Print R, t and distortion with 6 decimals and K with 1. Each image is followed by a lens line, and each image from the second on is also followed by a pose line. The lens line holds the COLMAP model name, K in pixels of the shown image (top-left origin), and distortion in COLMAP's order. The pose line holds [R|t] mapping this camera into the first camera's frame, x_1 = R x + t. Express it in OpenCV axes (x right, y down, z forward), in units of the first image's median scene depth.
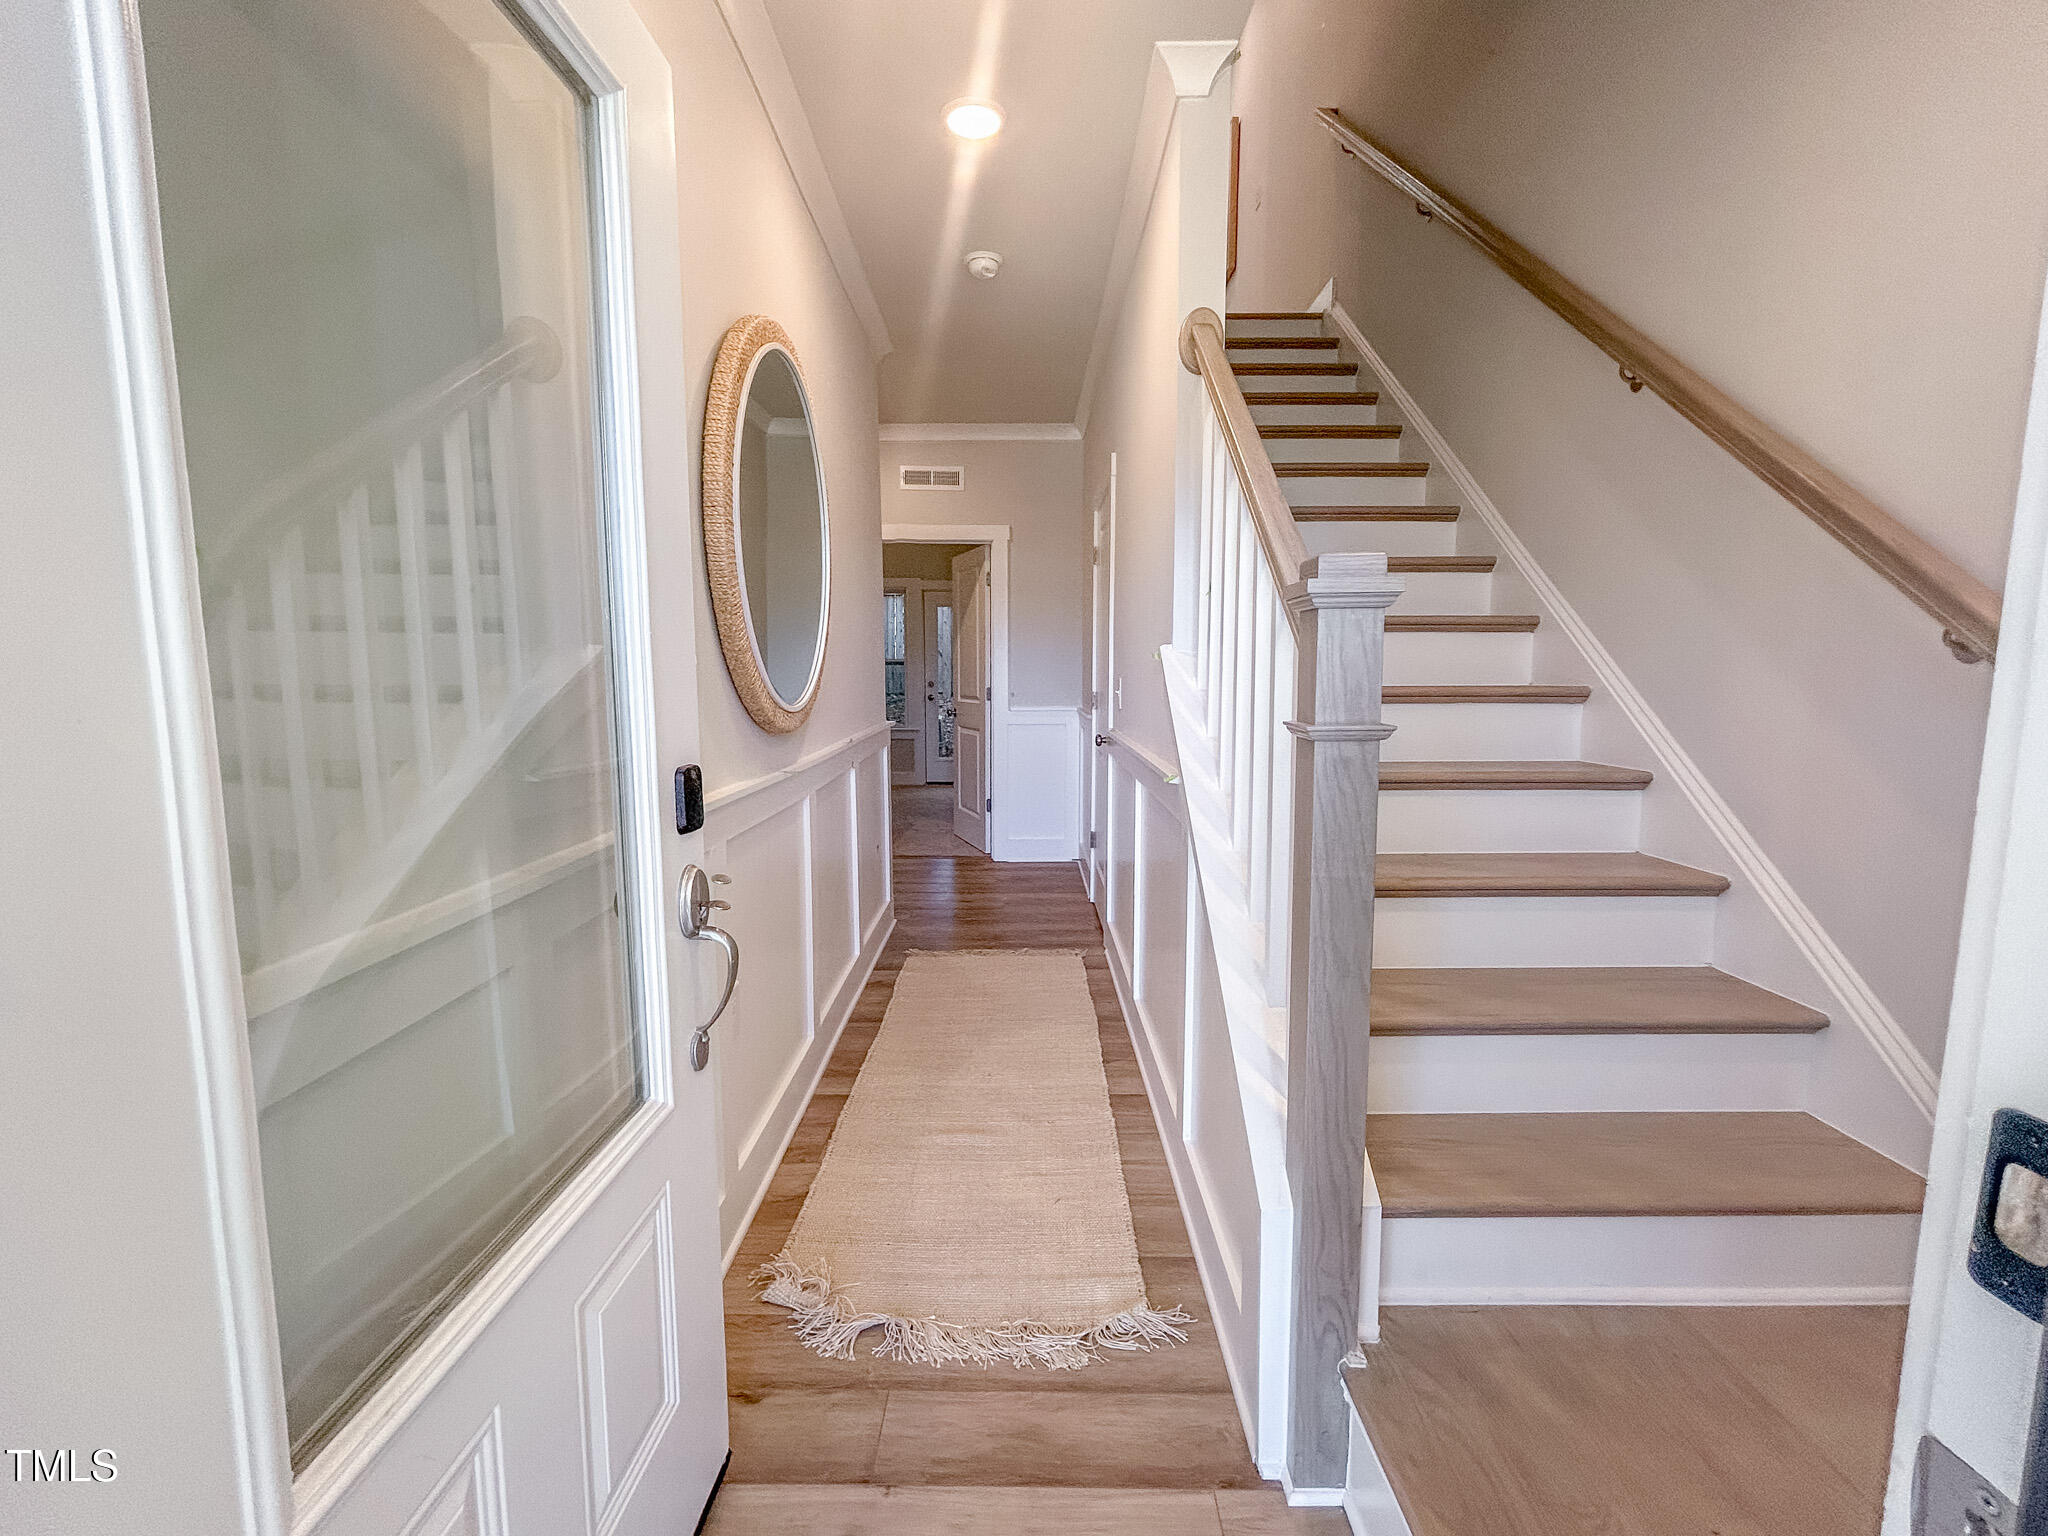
lens RADIAL K [[838.0, 0, 1025.9], [0, 838.0, 771.4], [0, 0, 1]] dist [0.001082, 0.000036]
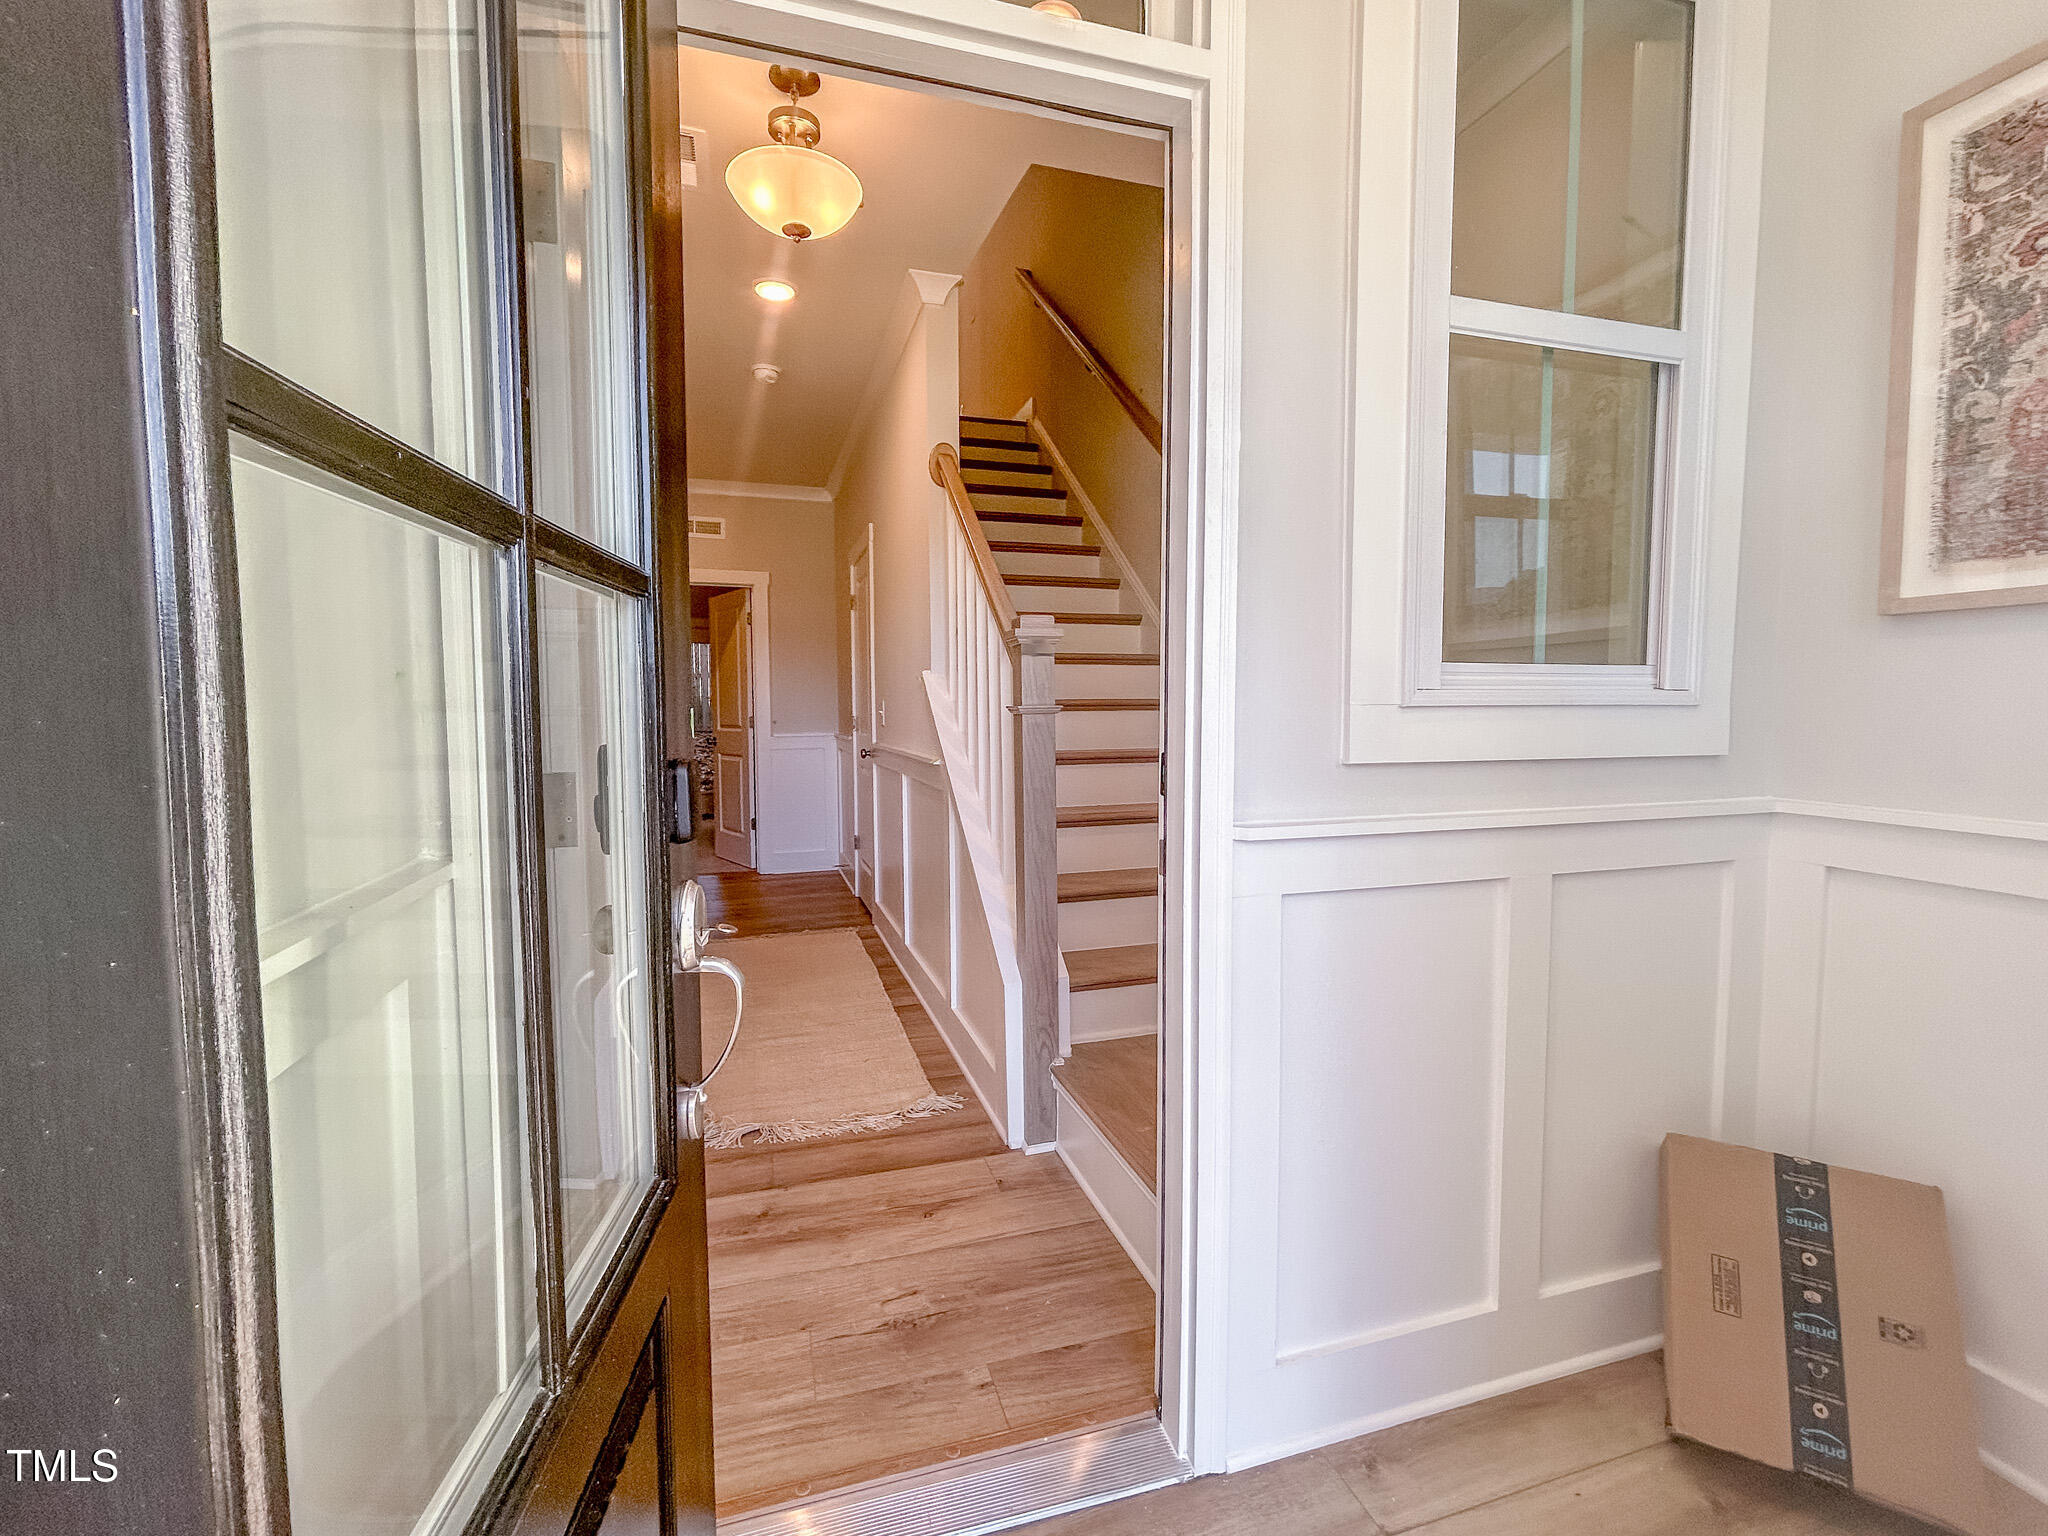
lens RADIAL K [[838.0, 0, 1018.1], [0, 838.0, 766.4], [0, 0, 1]] dist [0.001082, 0.000036]
pose [[0.953015, -0.022861, 0.302060, -0.093522], [0.039301, 0.998052, -0.048460, 0.068618], [-0.300364, 0.058055, 0.952056, -0.311611]]
